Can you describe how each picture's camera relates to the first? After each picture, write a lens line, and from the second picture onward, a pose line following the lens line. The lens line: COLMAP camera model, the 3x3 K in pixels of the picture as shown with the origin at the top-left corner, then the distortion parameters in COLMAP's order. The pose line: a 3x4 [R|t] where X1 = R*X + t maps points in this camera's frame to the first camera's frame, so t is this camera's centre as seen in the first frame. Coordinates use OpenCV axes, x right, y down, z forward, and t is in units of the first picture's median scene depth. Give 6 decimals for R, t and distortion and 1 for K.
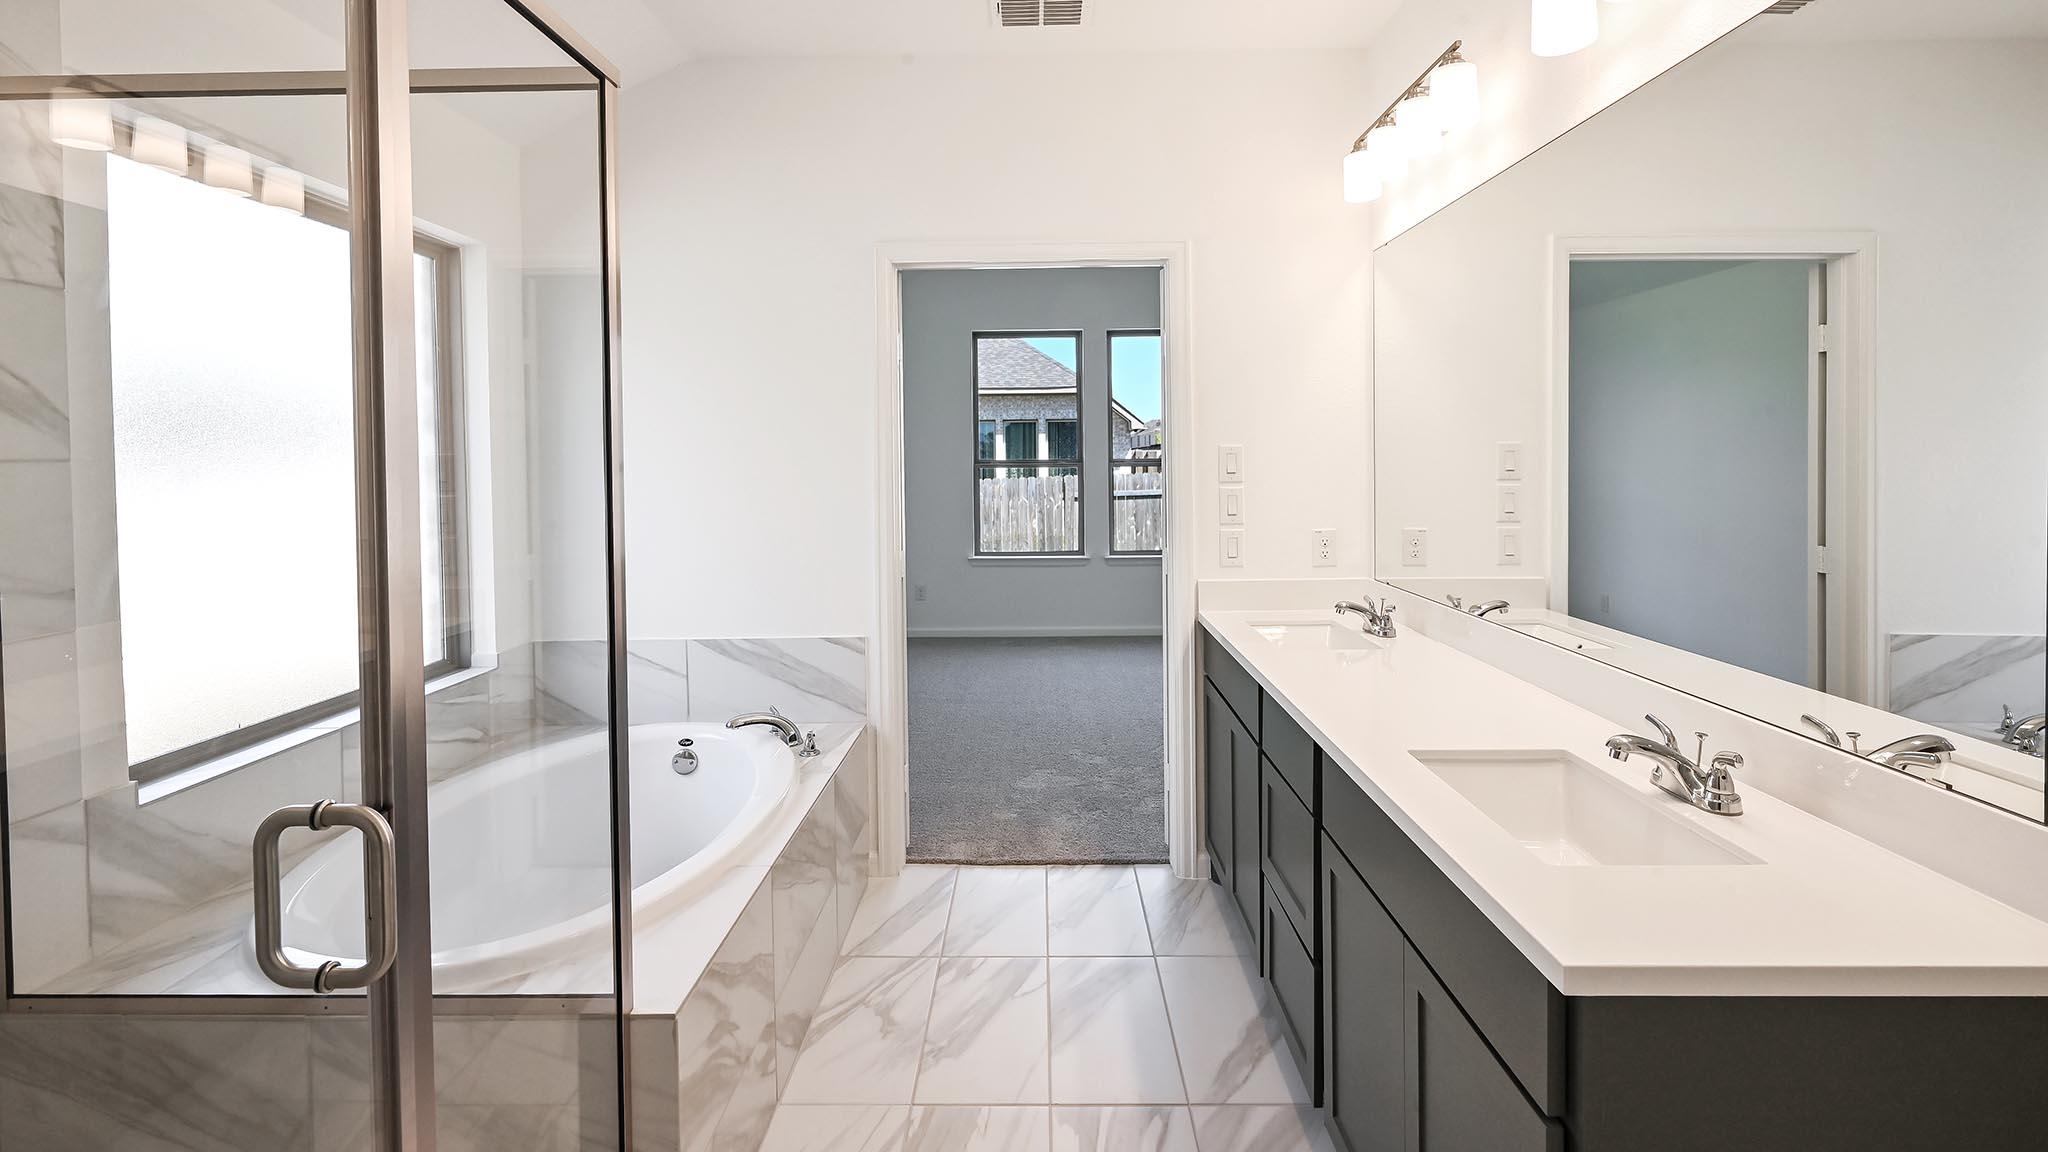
lens RADIAL K [[931.6, 0, 1024.0], [0, 931.6, 576.0], [0, 0, 1]] dist [-0.001236, -0.000396]
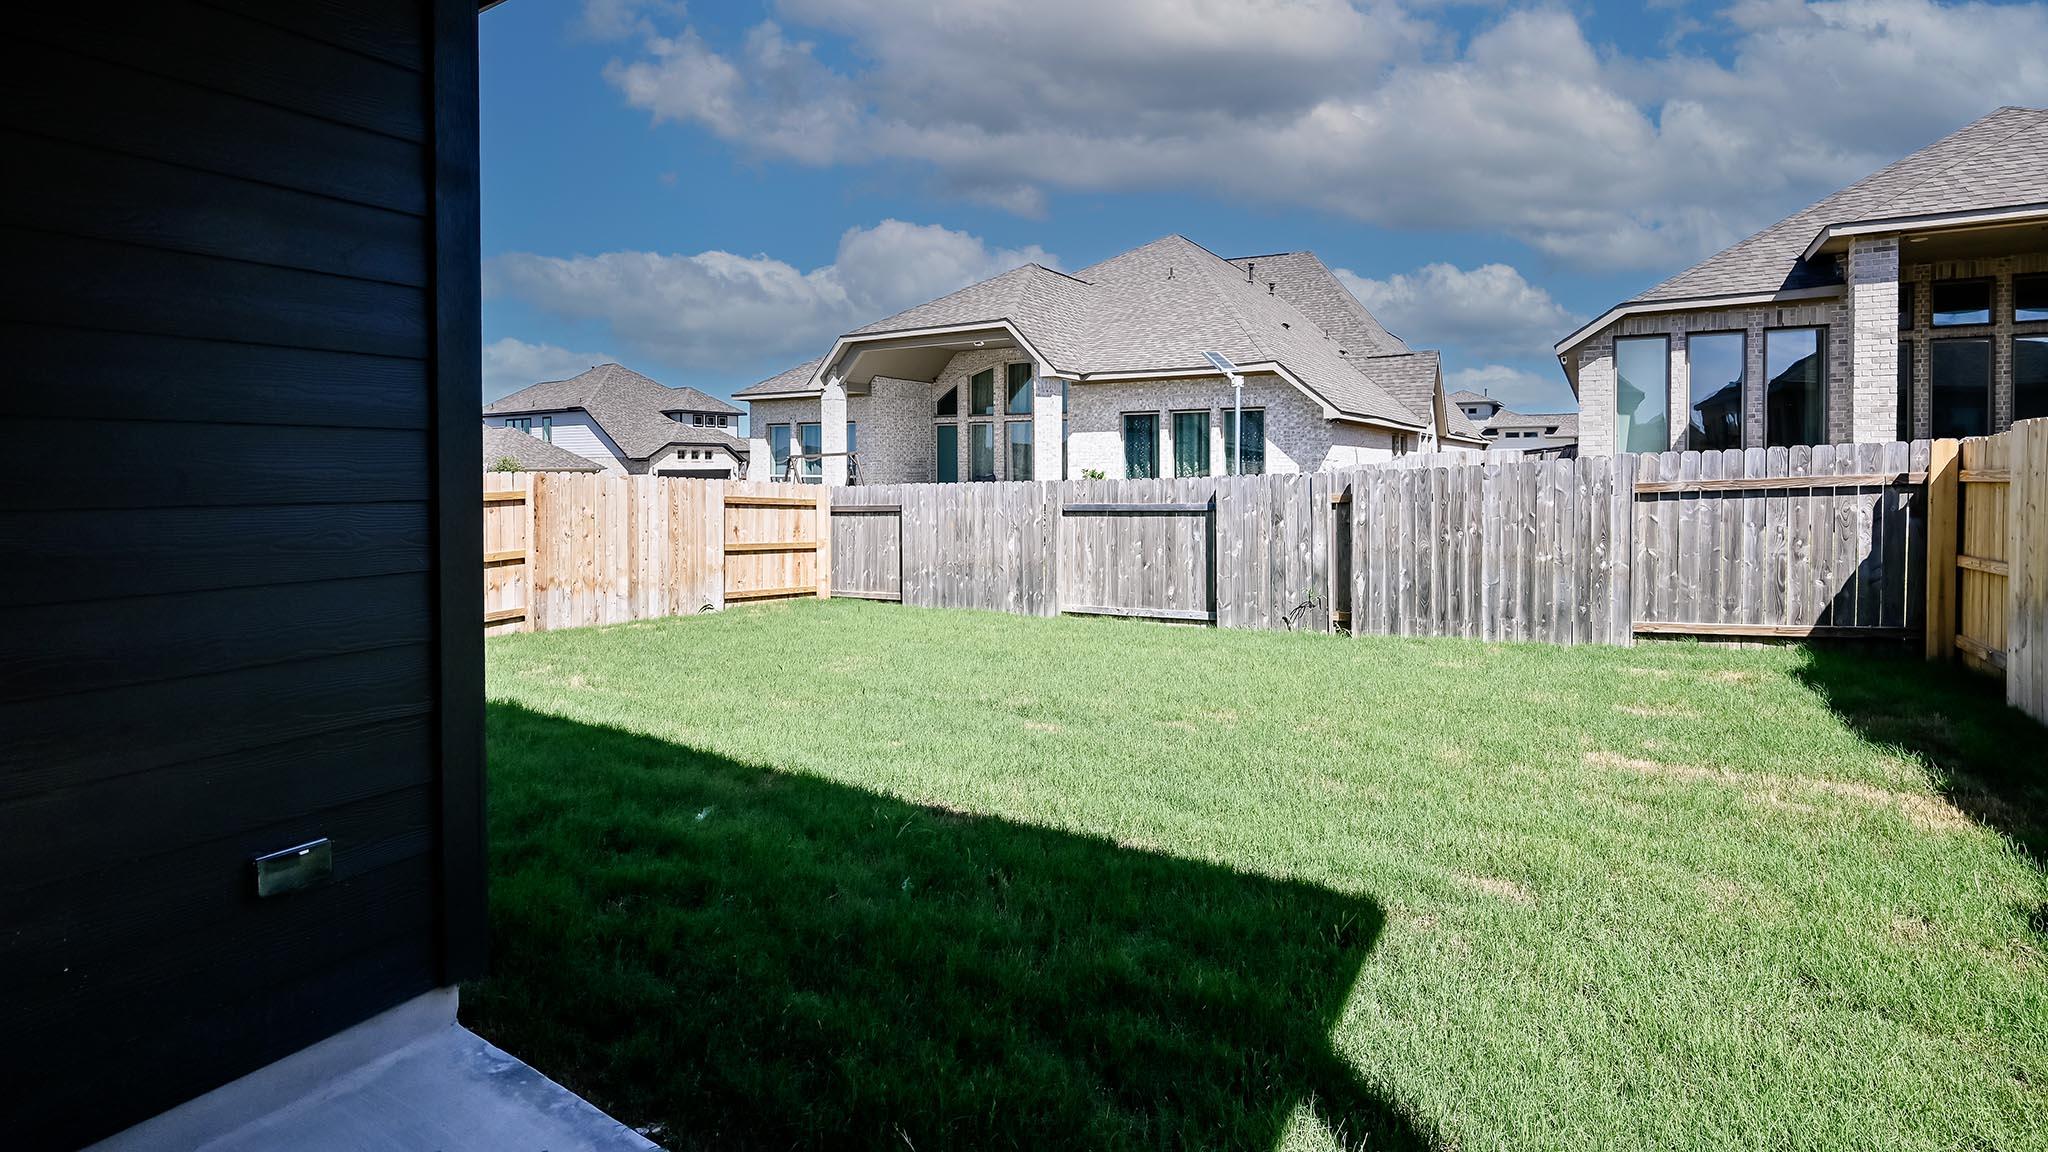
lens RADIAL K [[908.8, 0, 1024.0], [0, 908.8, 576.0], [0, 0, 1]] dist [-0.000835, -0.000031]
pose [[0.854057, 0.070090, -0.515436, 0.388719], [-0.070894, 0.997319, 0.018149, -0.044031], [0.515326, 0.021041, 0.856736, 0.381045]]
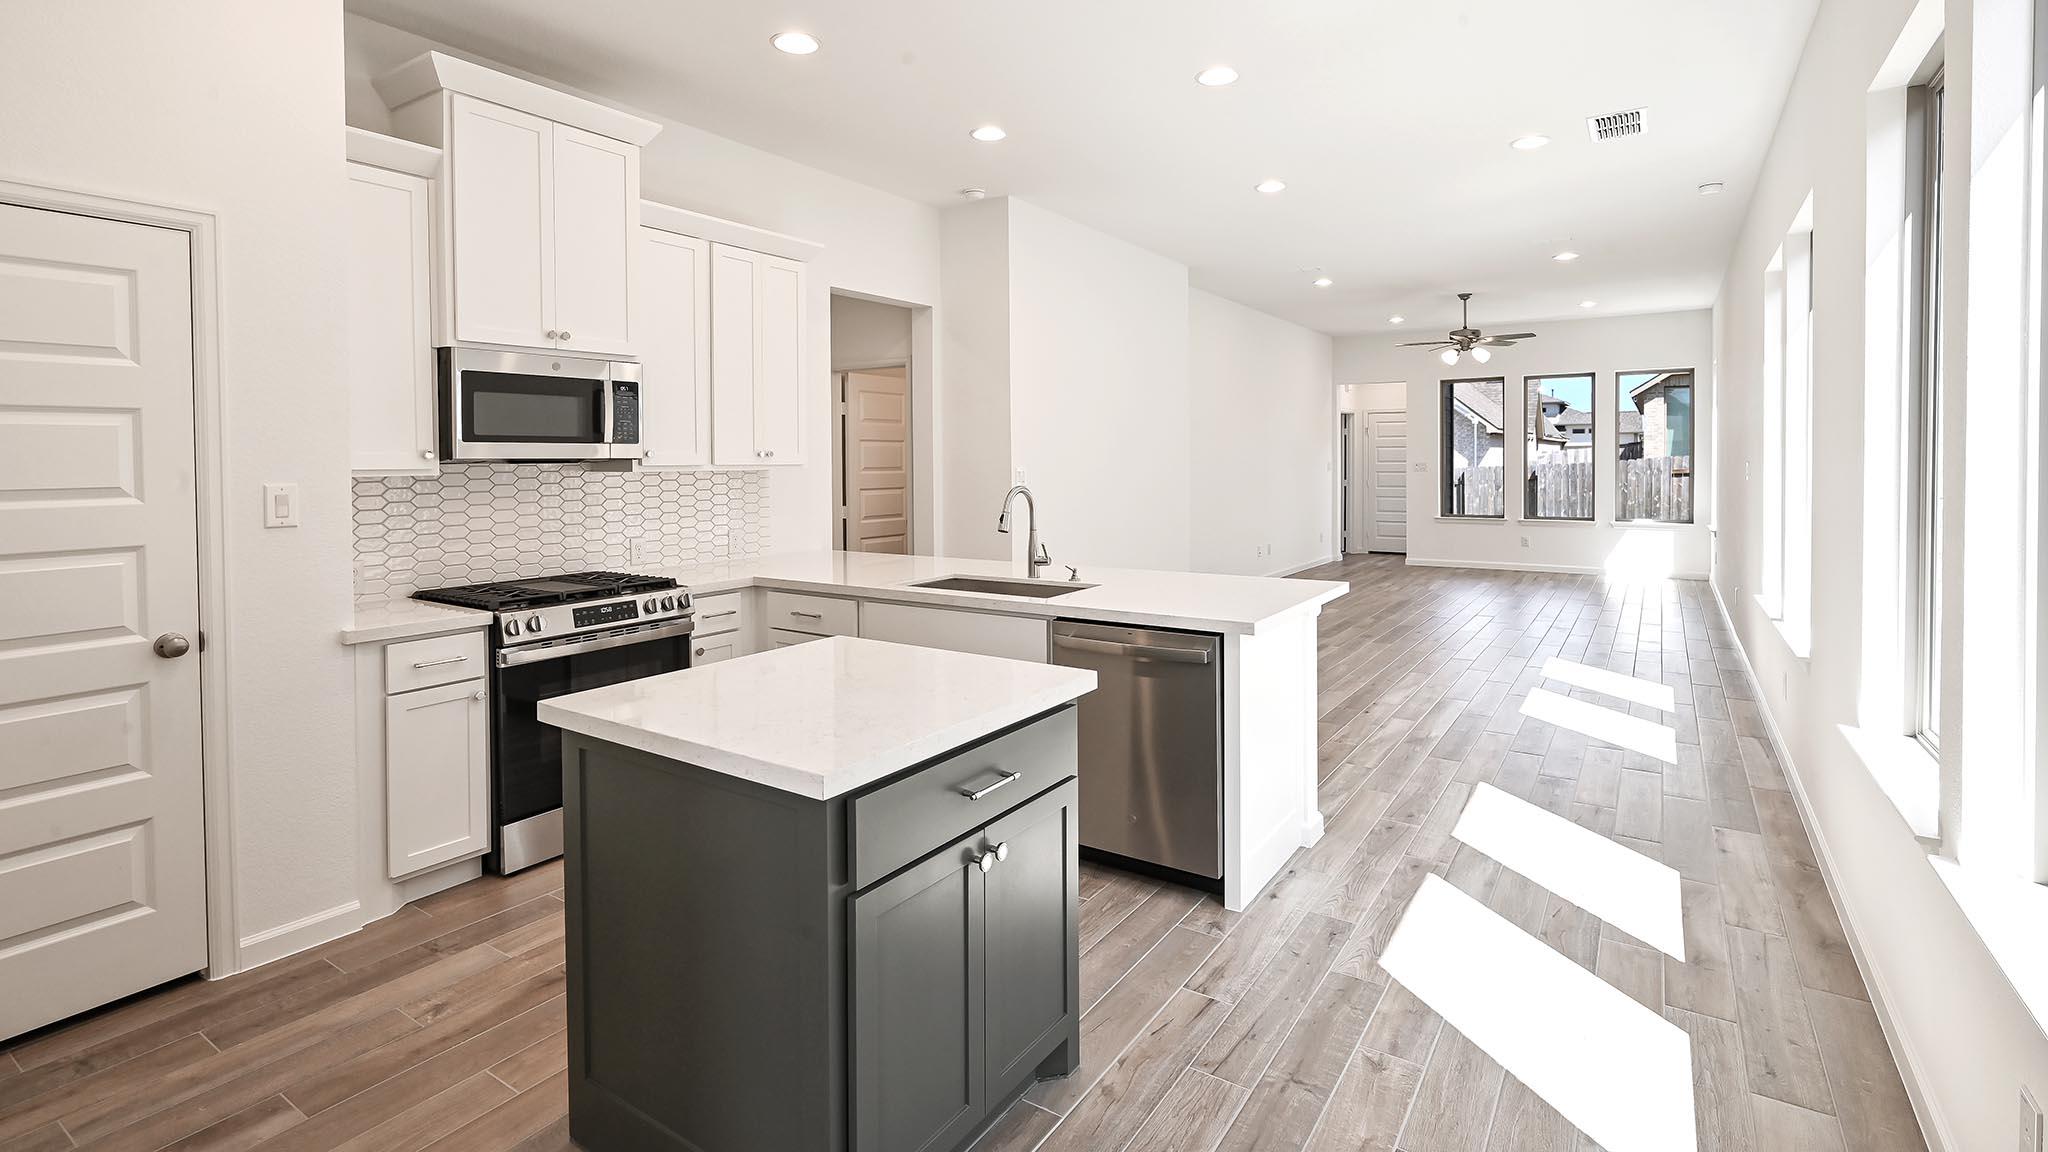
lens RADIAL K [[931.6, 0, 1024.0], [0, 931.6, 576.0], [0, 0, 1]] dist [-0.001236, -0.000396]
pose [[0.837002, 0.070413, -0.542650, 0.377407], [-0.068579, 0.997366, 0.023637, 0.051781], [0.542885, 0.017430, 0.839626, -0.436335]]
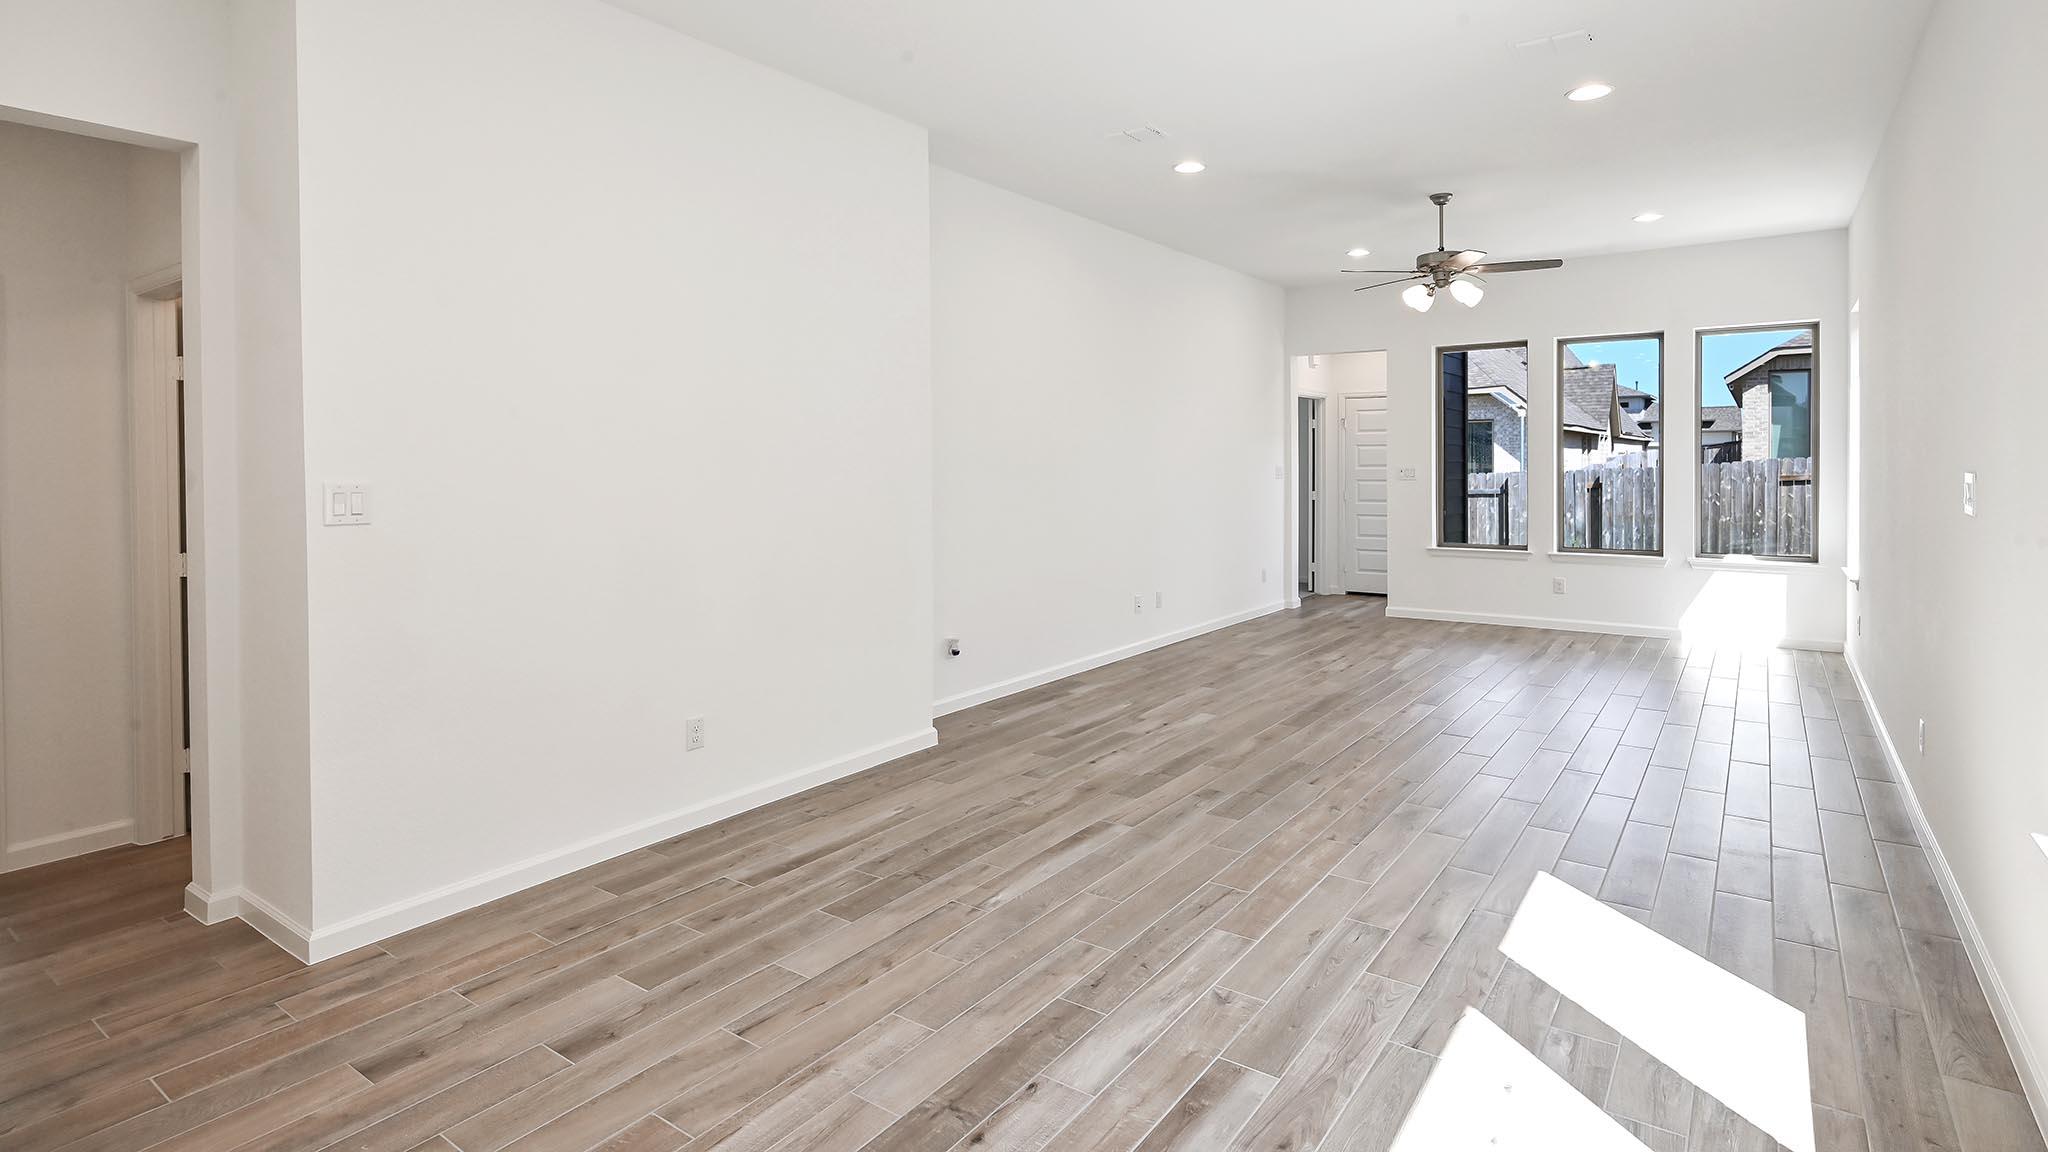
lens RADIAL K [[1010.9, 0, 1024.0], [0, 1010.9, 576.0], [0, 0, 1]] dist [-0.001837, 0.000042]
pose [[0.818858, 0.069106, -0.569821, 0.379886], [-0.073426, 0.997181, 0.015420, 0.024591], [0.569281, 0.029213, 0.821624, -0.223103]]
